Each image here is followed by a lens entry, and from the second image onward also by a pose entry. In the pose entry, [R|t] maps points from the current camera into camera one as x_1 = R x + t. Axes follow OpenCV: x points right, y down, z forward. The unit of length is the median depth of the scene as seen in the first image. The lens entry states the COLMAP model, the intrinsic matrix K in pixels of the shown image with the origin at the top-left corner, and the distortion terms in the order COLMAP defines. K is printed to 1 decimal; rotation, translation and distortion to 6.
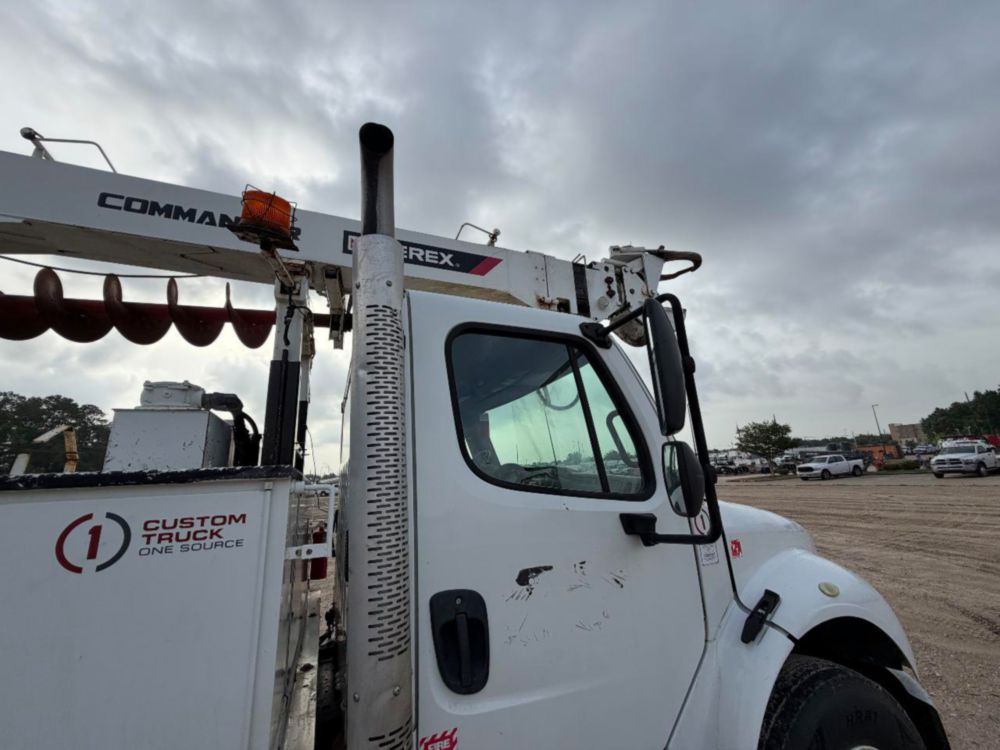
lens RADIAL K [[396.4, 0, 498.0], [0, 396.4, 377.0], [0, 0, 1]] dist [0.000227, -0.000064]
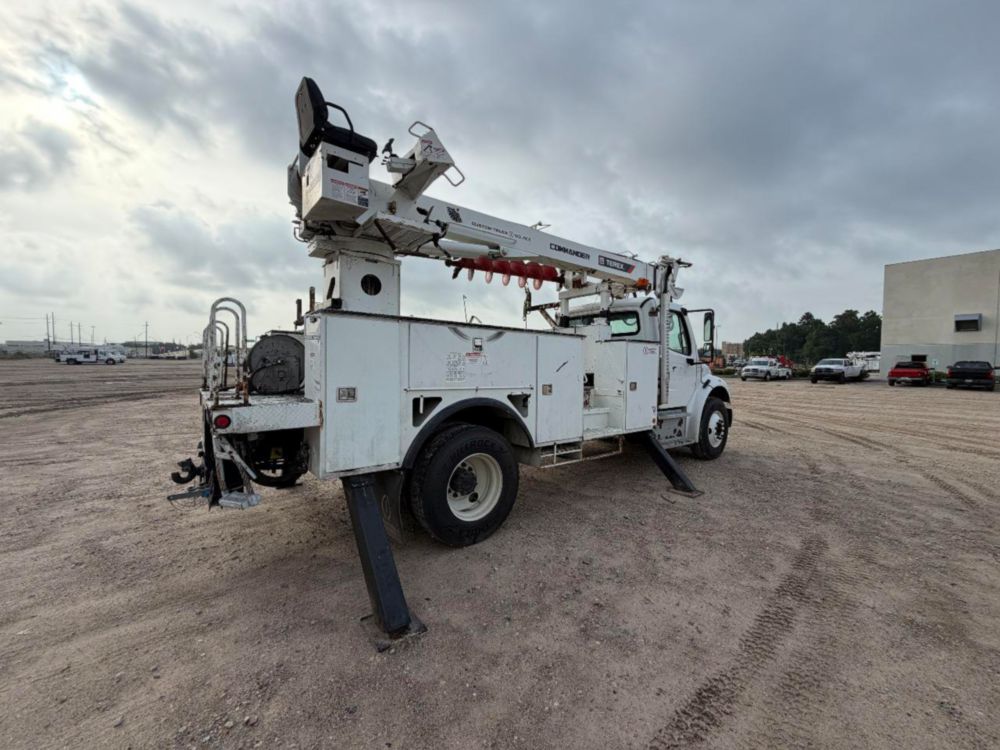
lens RADIAL K [[396.7, 0, 498.6], [0, 396.7, 376.4], [0, 0, 1]] dist [-0.001352, 0.000214]
pose [[0.961454, 0.059753, 0.268396, -2.259643], [-0.130639, 0.958166, 0.254659, -0.236802], [-0.241952, -0.279906, 0.929038, -2.061690]]
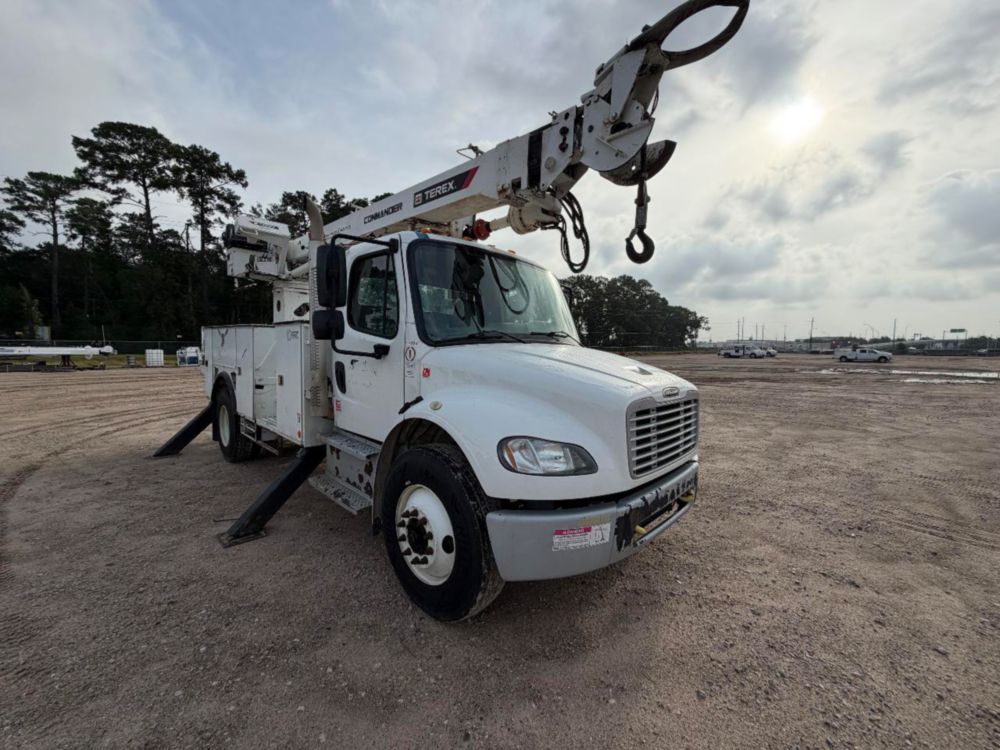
lens RADIAL K [[396.7, 0, 498.6], [0, 396.7, 376.4], [0, 0, 1]] dist [-0.001352, 0.000214]
pose [[0.394826, 0.128517, -0.909723, 2.012304], [0.188021, 0.957910, 0.216927, 0.145962], [0.899311, -0.256696, 0.354044, 0.647074]]
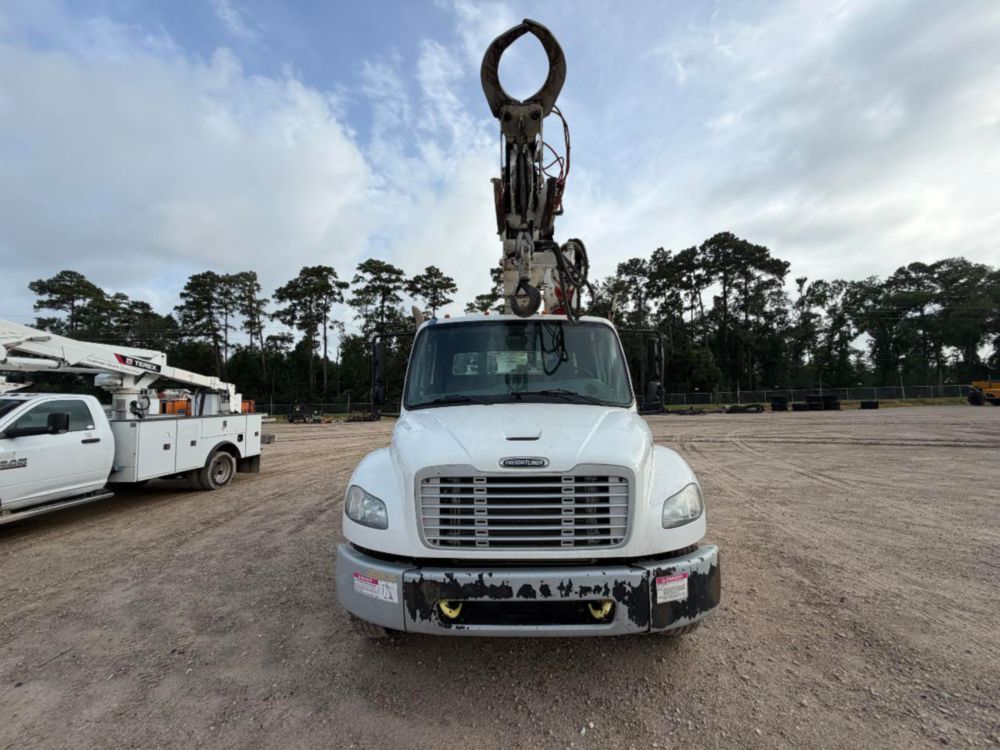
lens RADIAL K [[397.0, 0, 498.9], [0, 397.0, 376.0], [0, 0, 1]] dist [-0.001325, 0.000171]
pose [[-0.407141, 0.011402, -0.913294, 2.104816], [0.267894, 0.957435, -0.107472, 0.485286], [0.873195, -0.288422, -0.392866, 2.190923]]
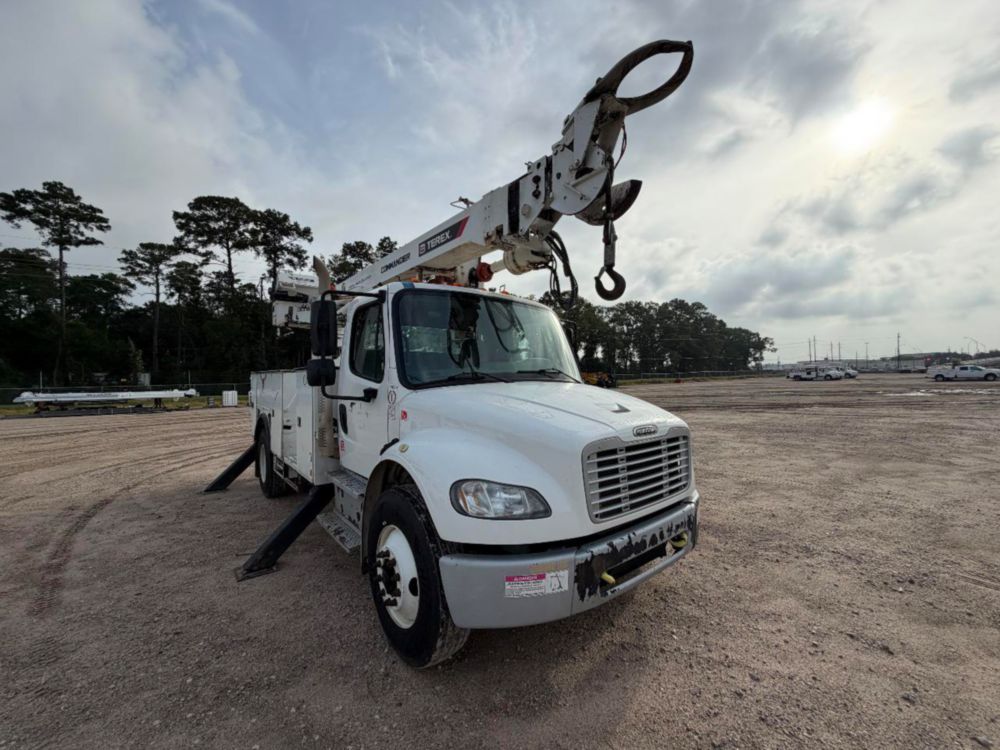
lens RADIAL K [[396.9, 0, 497.6], [0, 396.9, 376.8], [0, 0, 1]] dist [-0.000289, -0.000032]
pose [[0.275282, 0.046545, -0.960236, 2.140736], [0.237549, 0.964561, 0.114855, 0.167208], [0.931553, -0.259721, 0.254470, 0.917105]]
